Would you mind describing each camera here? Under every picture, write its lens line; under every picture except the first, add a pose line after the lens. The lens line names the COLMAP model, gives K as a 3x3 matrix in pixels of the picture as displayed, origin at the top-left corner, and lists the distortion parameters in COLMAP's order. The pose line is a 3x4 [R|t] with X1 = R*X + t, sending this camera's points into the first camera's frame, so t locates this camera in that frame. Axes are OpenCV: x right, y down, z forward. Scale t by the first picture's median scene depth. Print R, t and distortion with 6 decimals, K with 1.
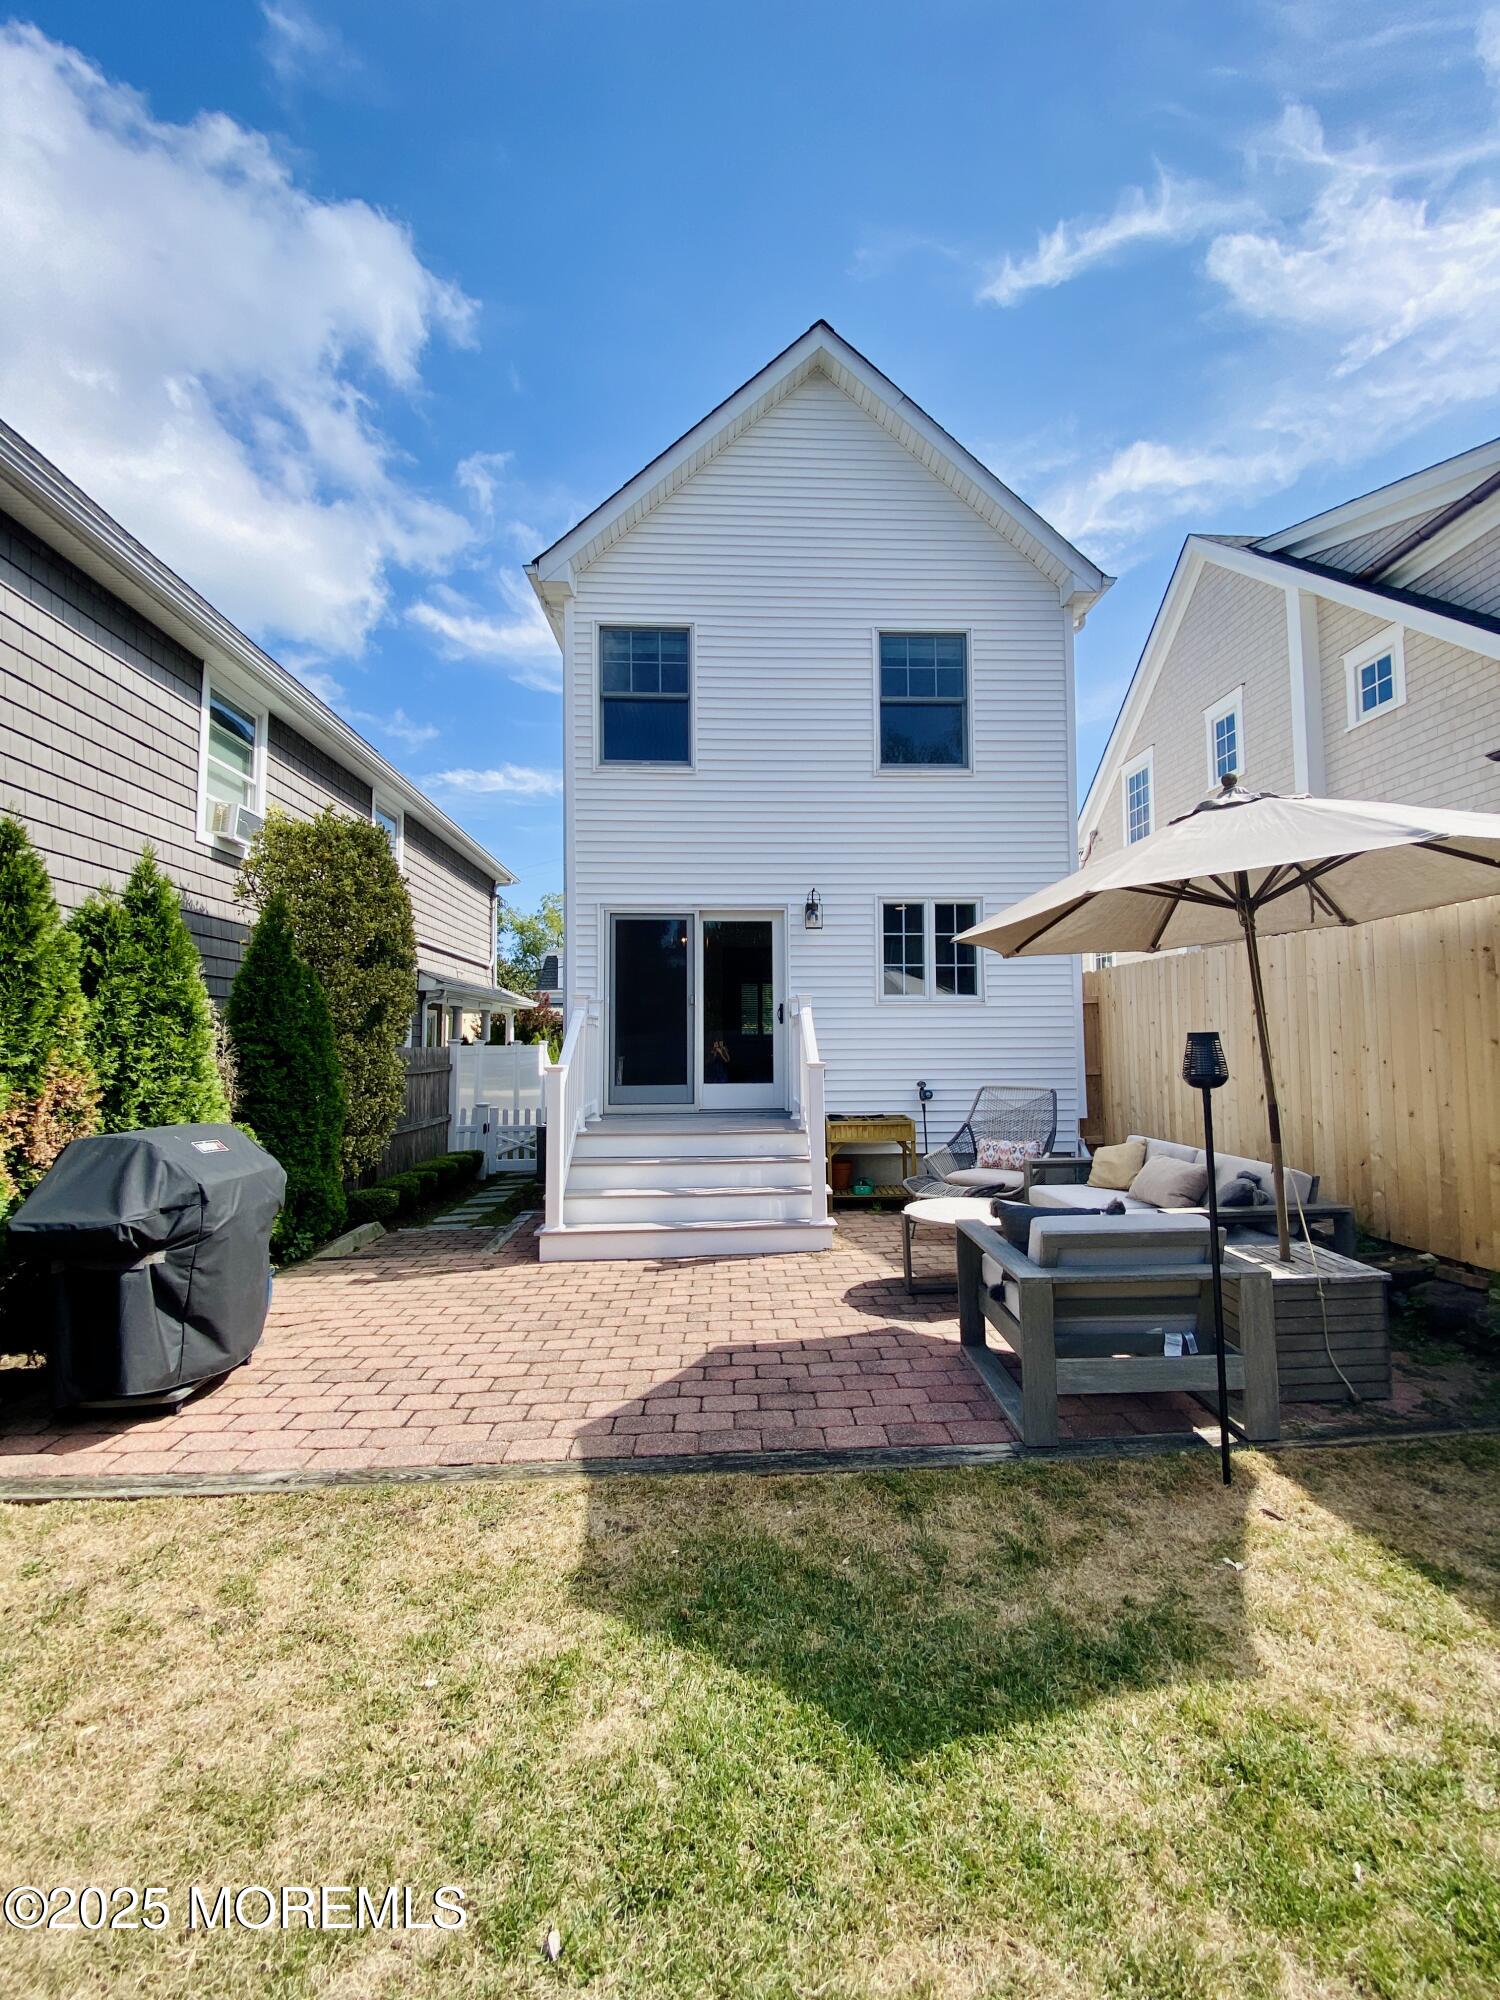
lens RADIAL K [[813.0, 0, 750.0], [0, 813.0, 1000.0], [0, 0, 1]] dist [0.055231, -0.035835]
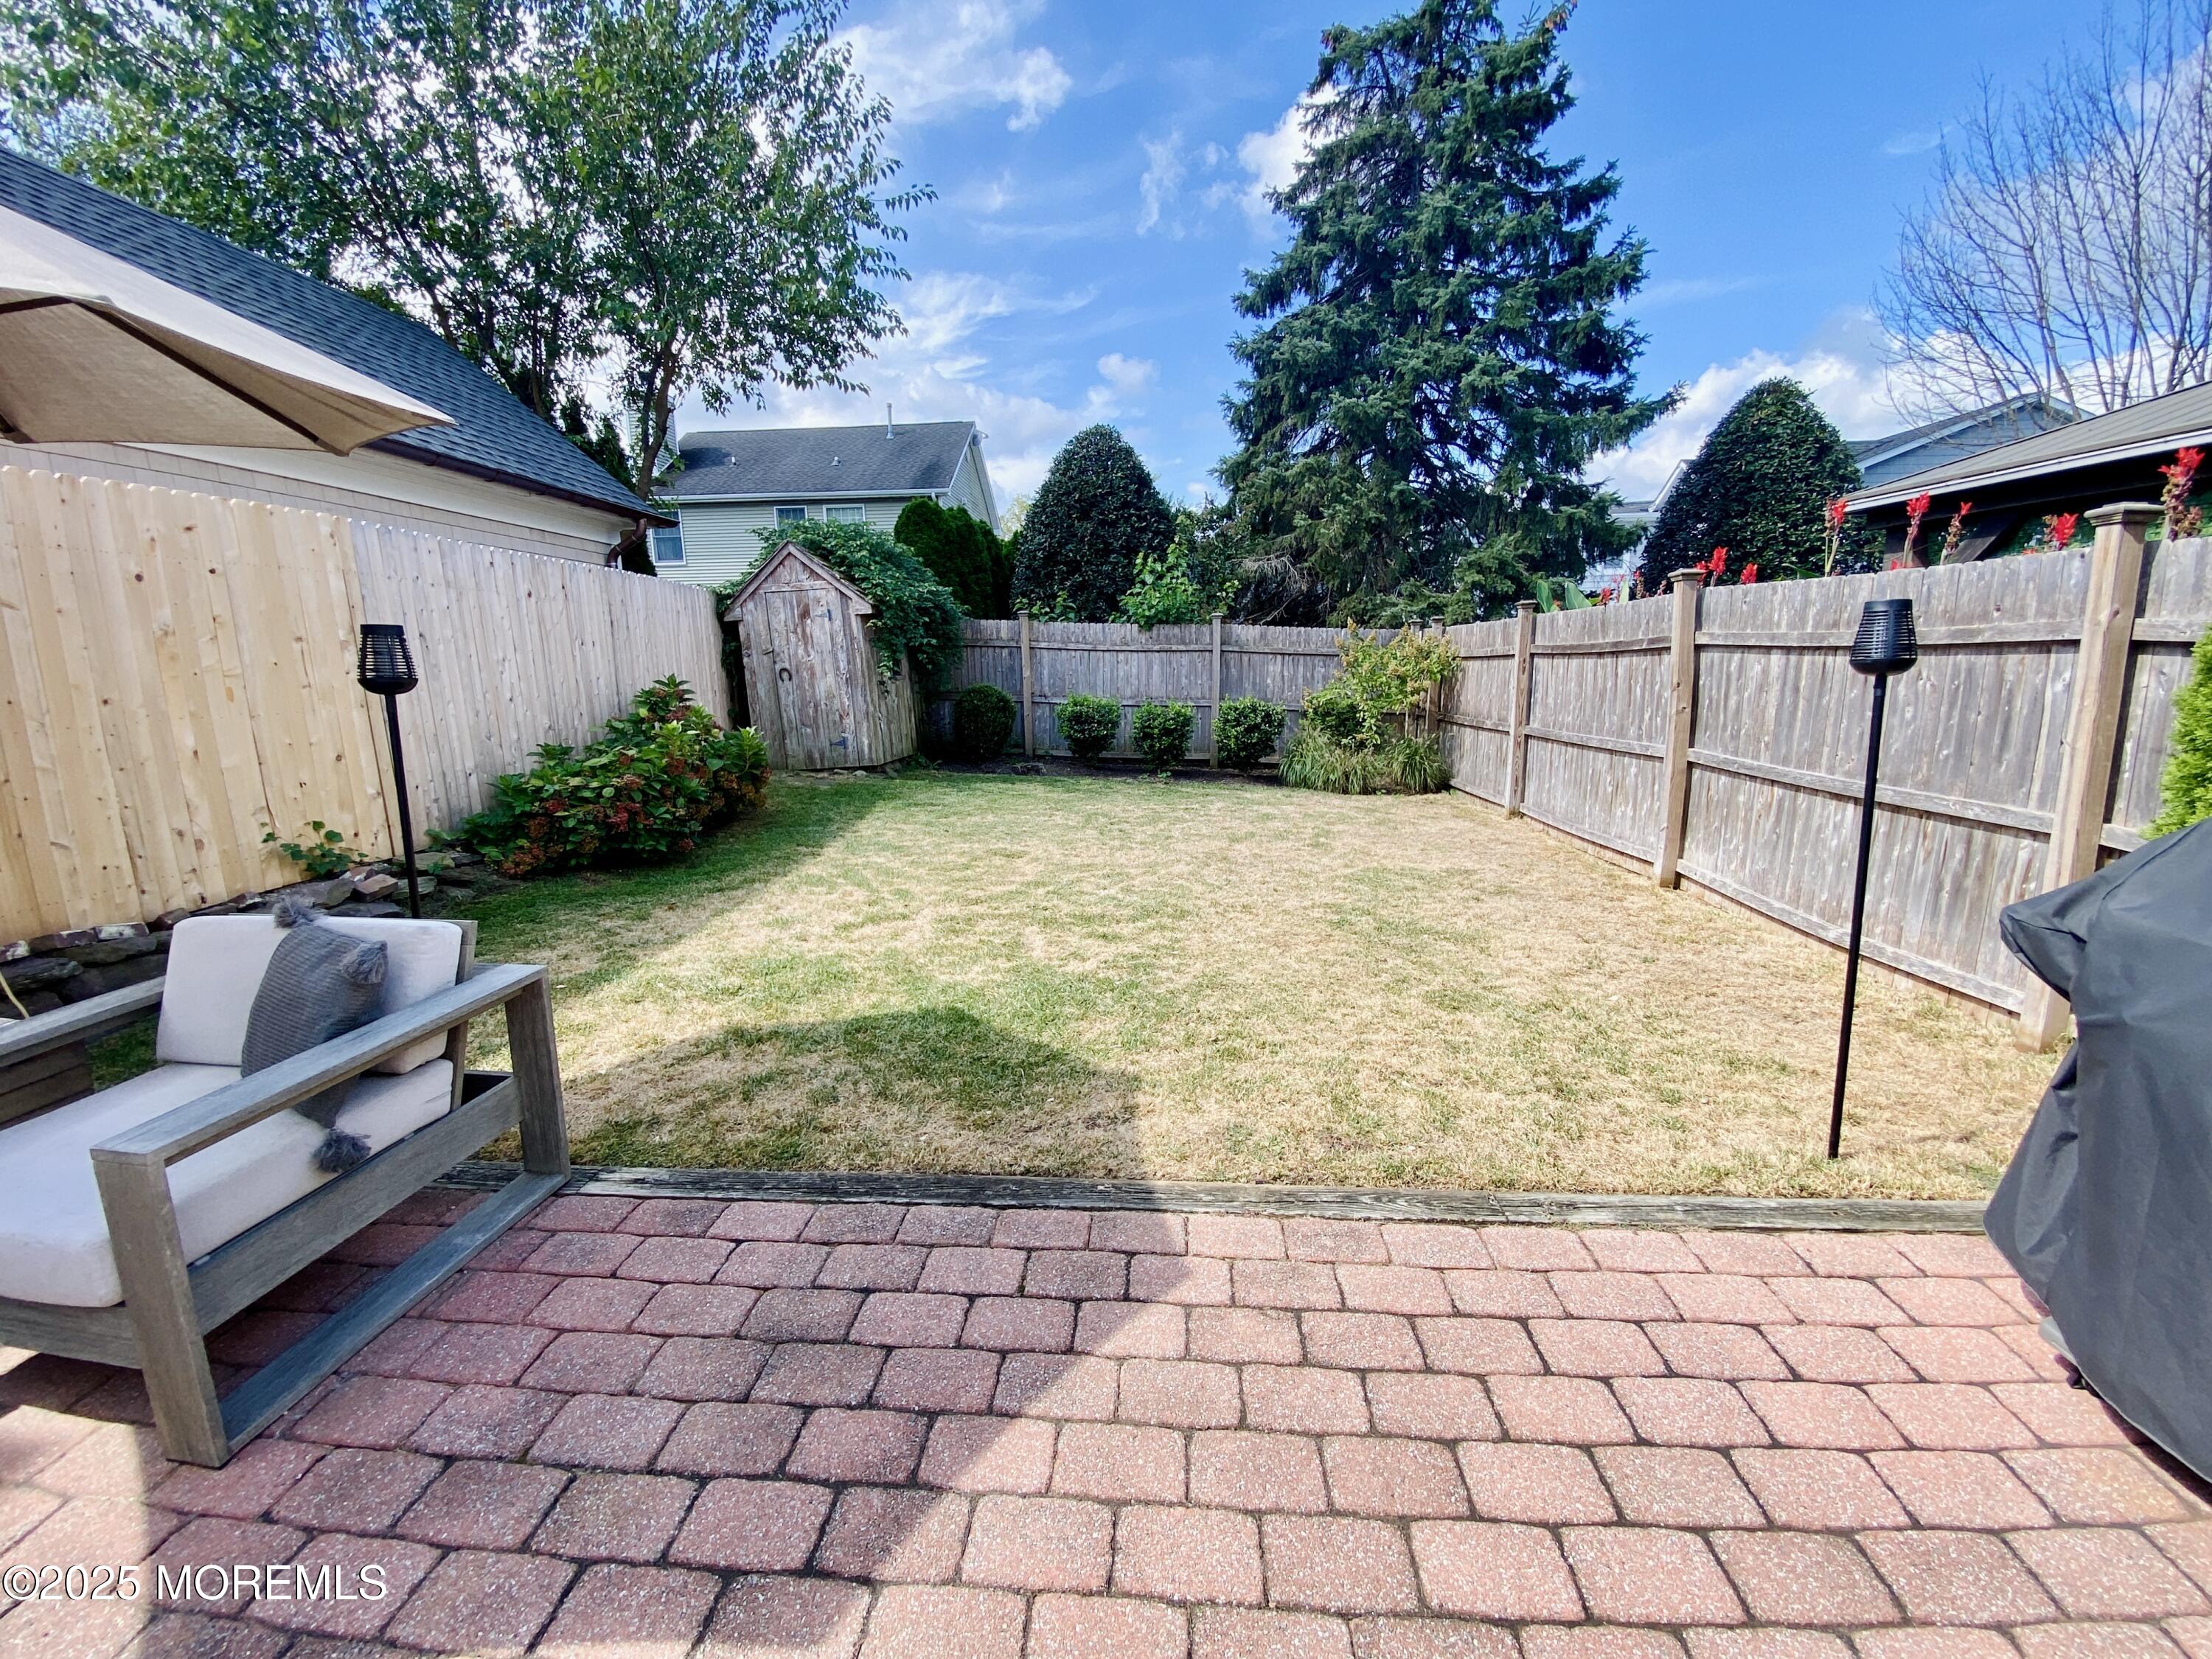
lens RADIAL K [[899.1, 0, 1109.4], [0, 899.1, 821.2], [0, 0, 1]] dist [0.055231, -0.035835]
pose [[-0.994664, 0.010701, 0.102606, -0.243015], [0.023256, 0.992262, 0.121964, 0.129308], [-0.100507, 0.123700, -0.987217, 1.742475]]
